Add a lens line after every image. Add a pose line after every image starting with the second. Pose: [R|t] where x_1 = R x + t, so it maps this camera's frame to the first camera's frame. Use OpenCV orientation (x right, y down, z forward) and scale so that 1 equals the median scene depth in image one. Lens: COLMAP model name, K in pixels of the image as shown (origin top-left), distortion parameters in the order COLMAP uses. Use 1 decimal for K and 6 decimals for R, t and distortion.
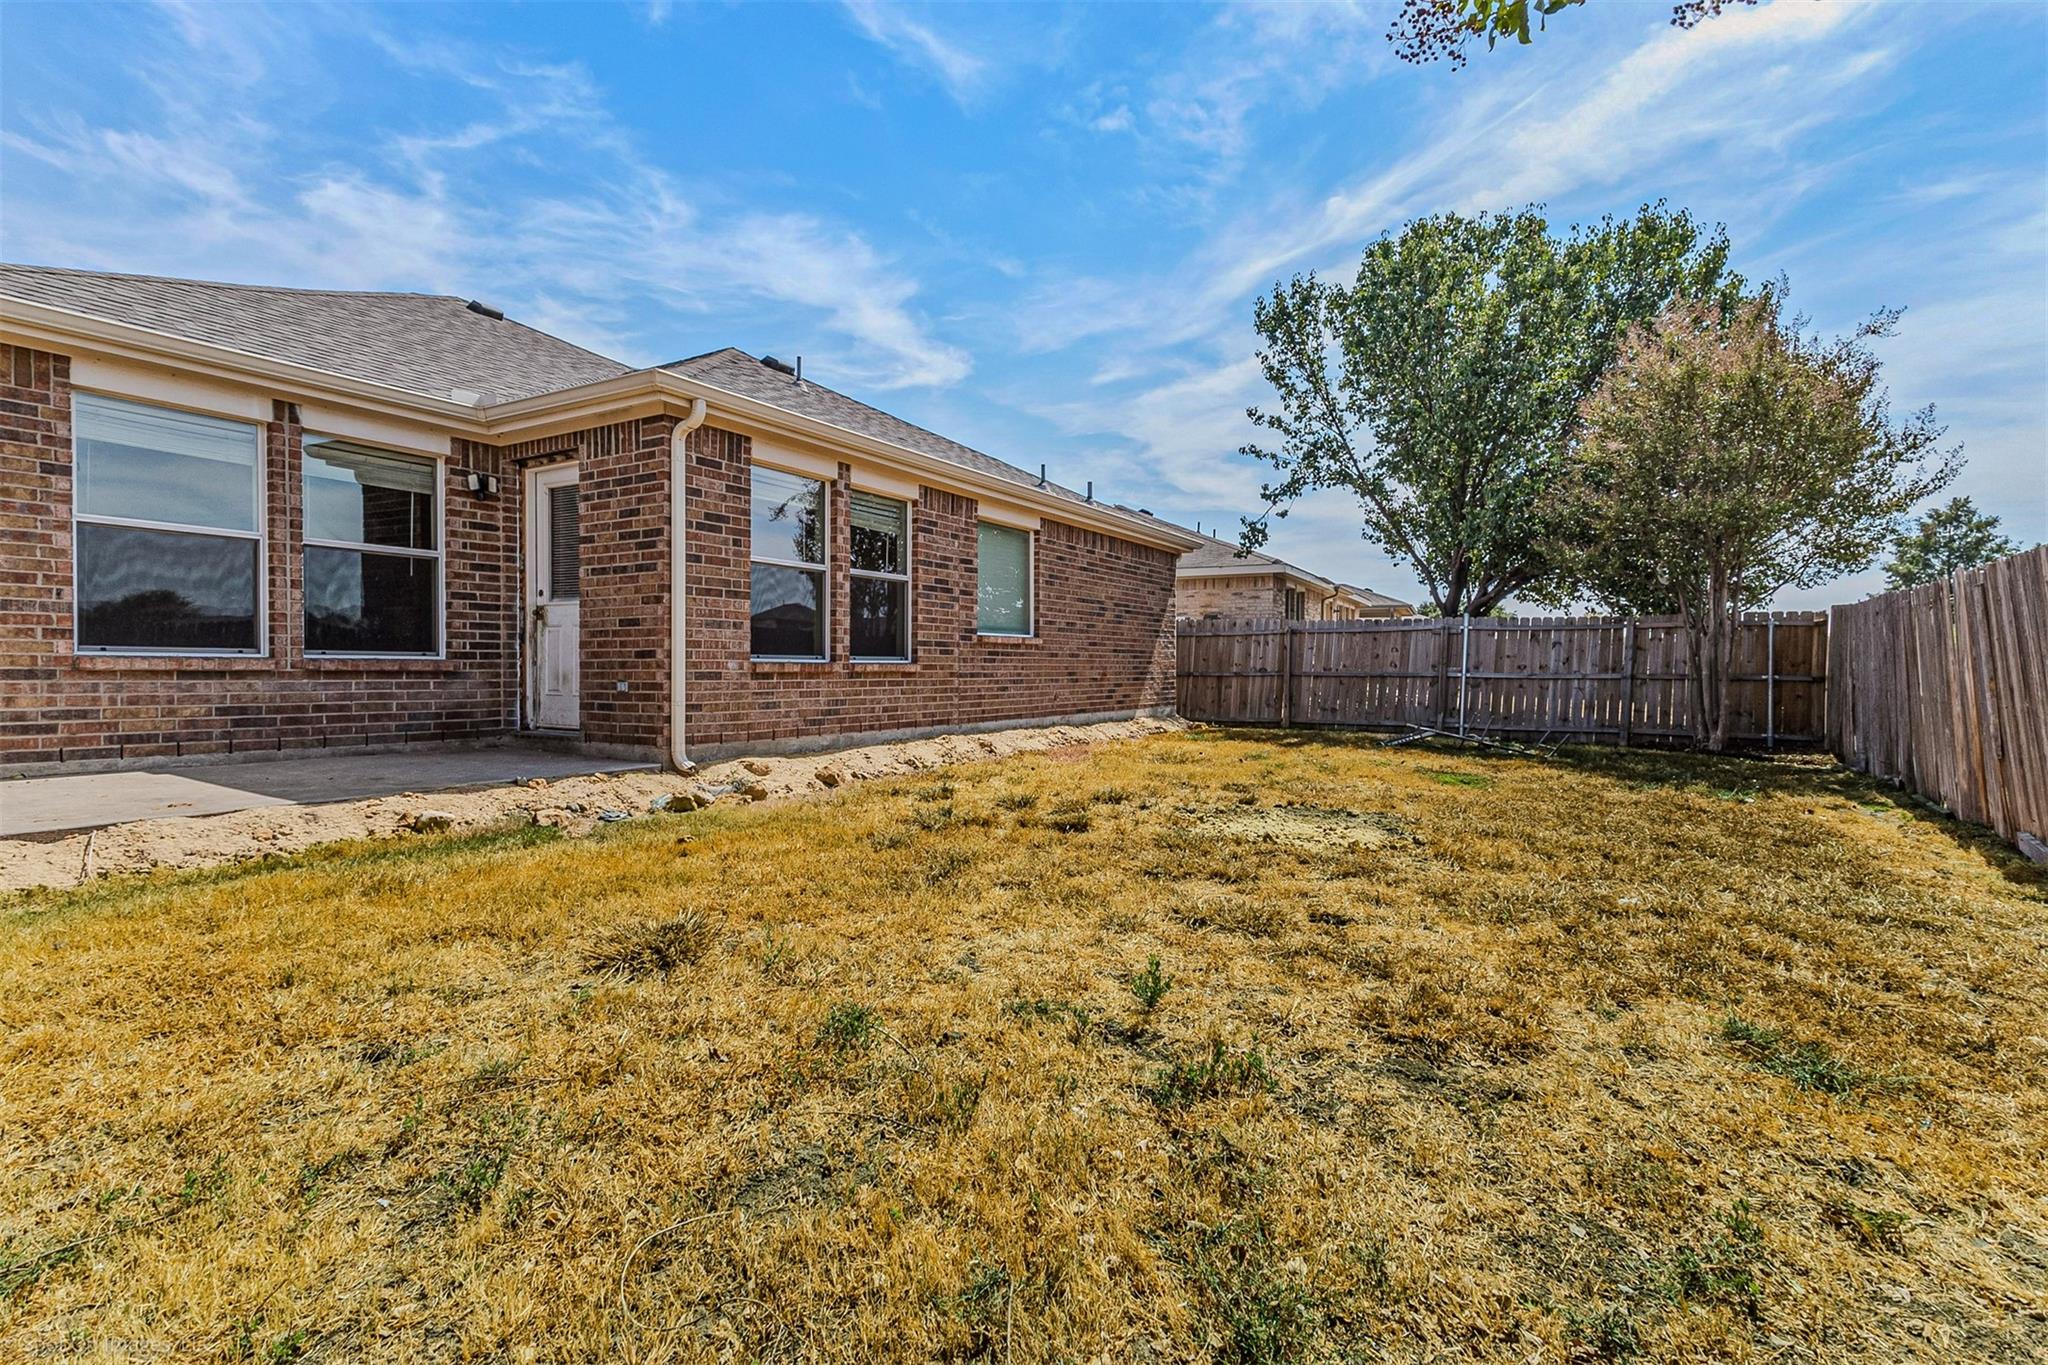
lens RADIAL K [[948.5, 0, 1024.5], [0, 948.5, 671.4], [0, 0, 1]] dist [0.018263, -0.000211]
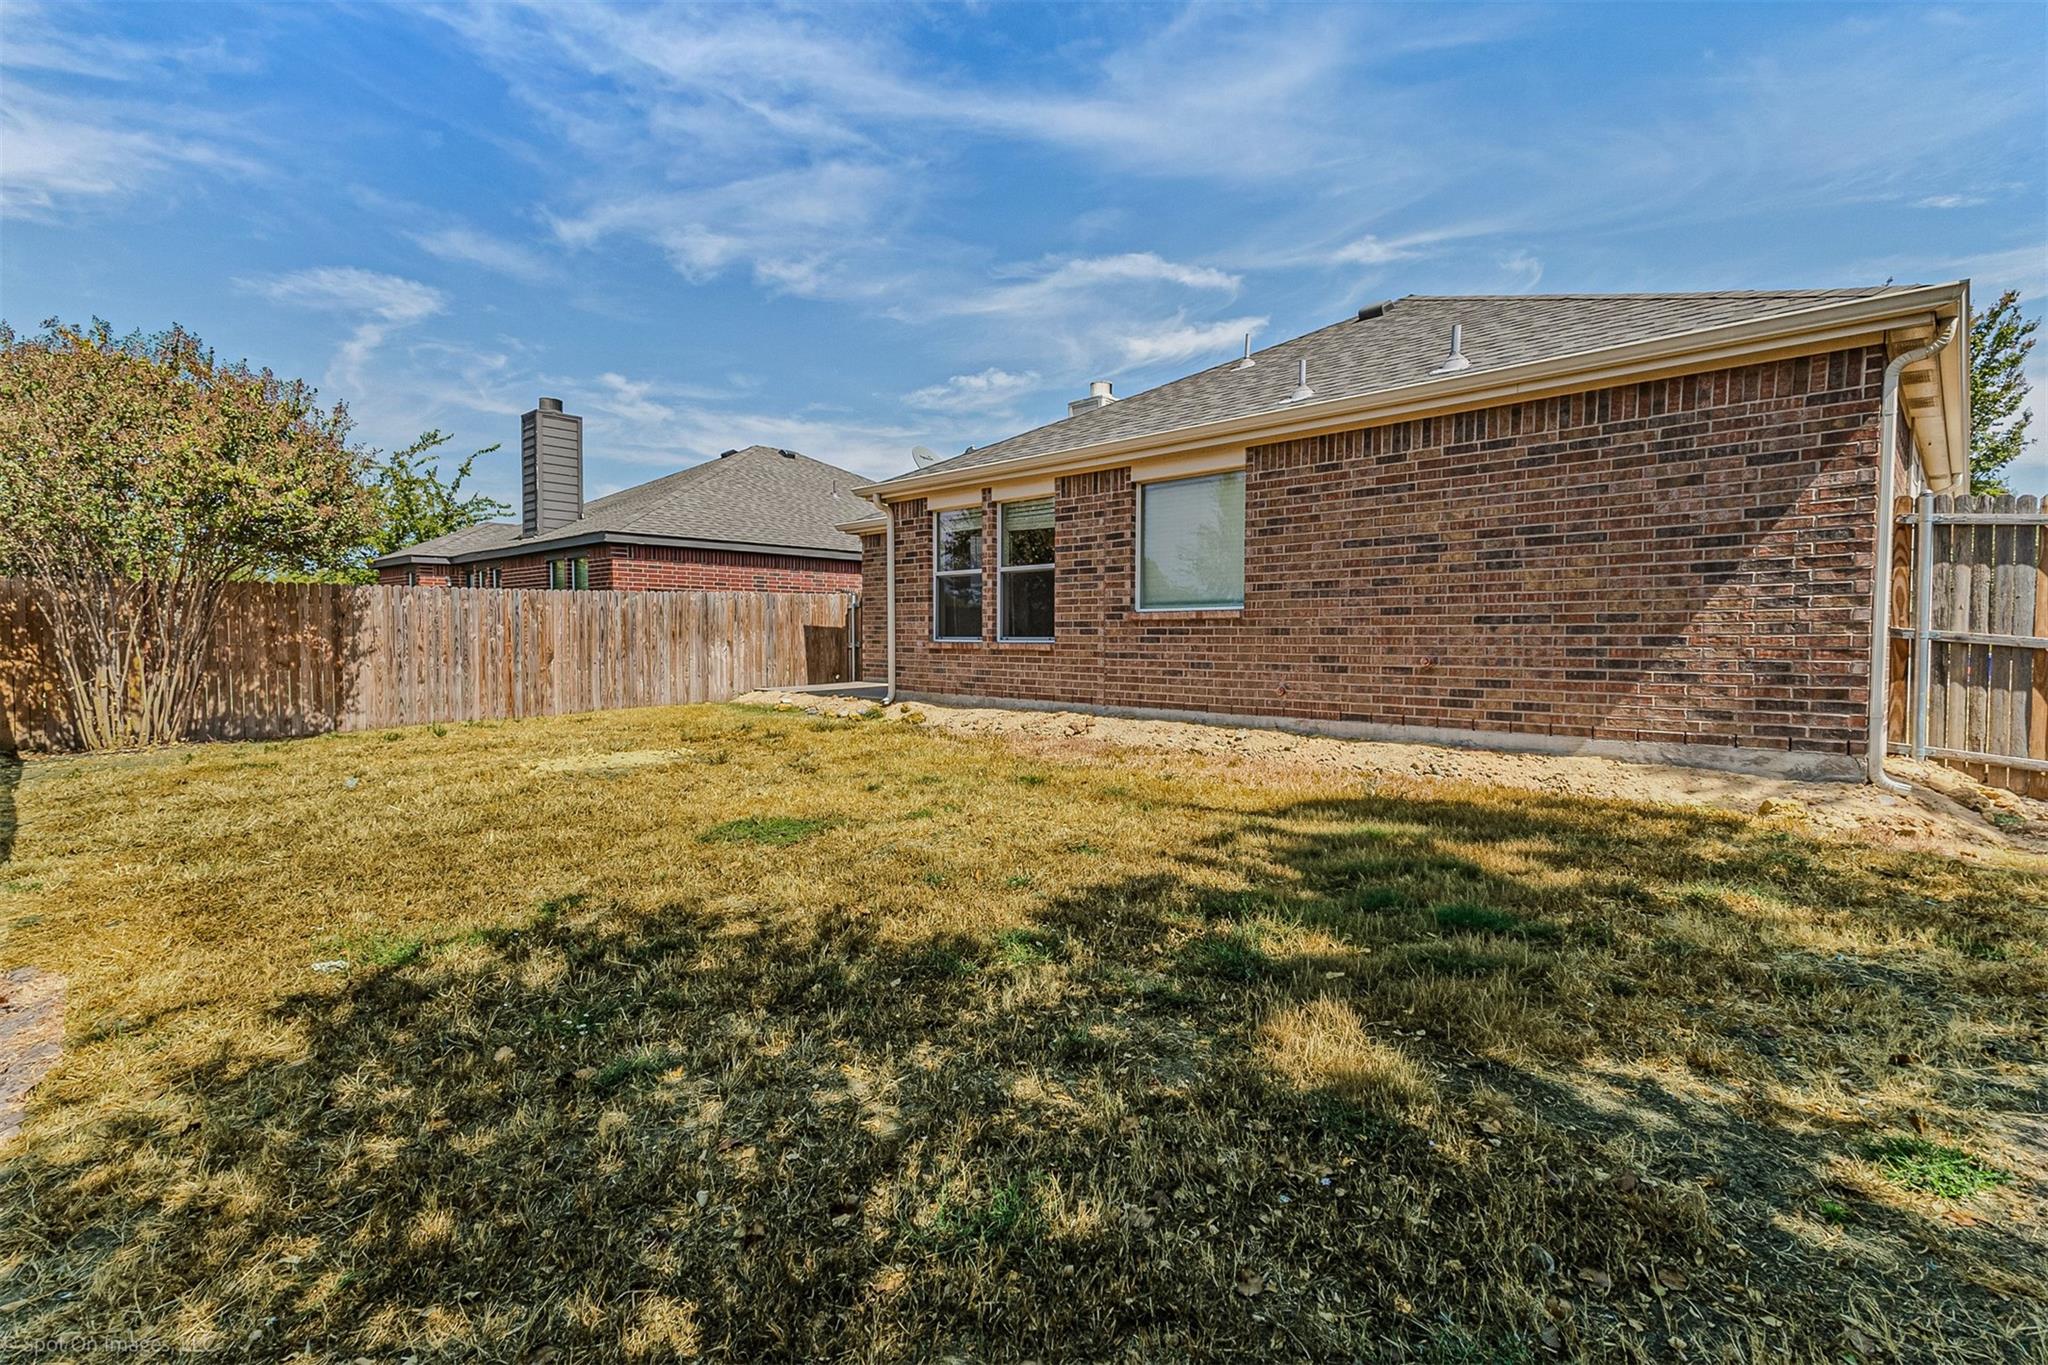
lens RADIAL K [[948.5, 0, 1025.5], [0, 948.5, 673.8], [0, 0, 1]] dist [0.018263, -0.000211]
pose [[-0.230416, 0.026594, -0.972729, 0.946942], [-0.013400, 0.999445, 0.030498, -0.005694], [0.973000, 0.020062, -0.229932, 1.203827]]
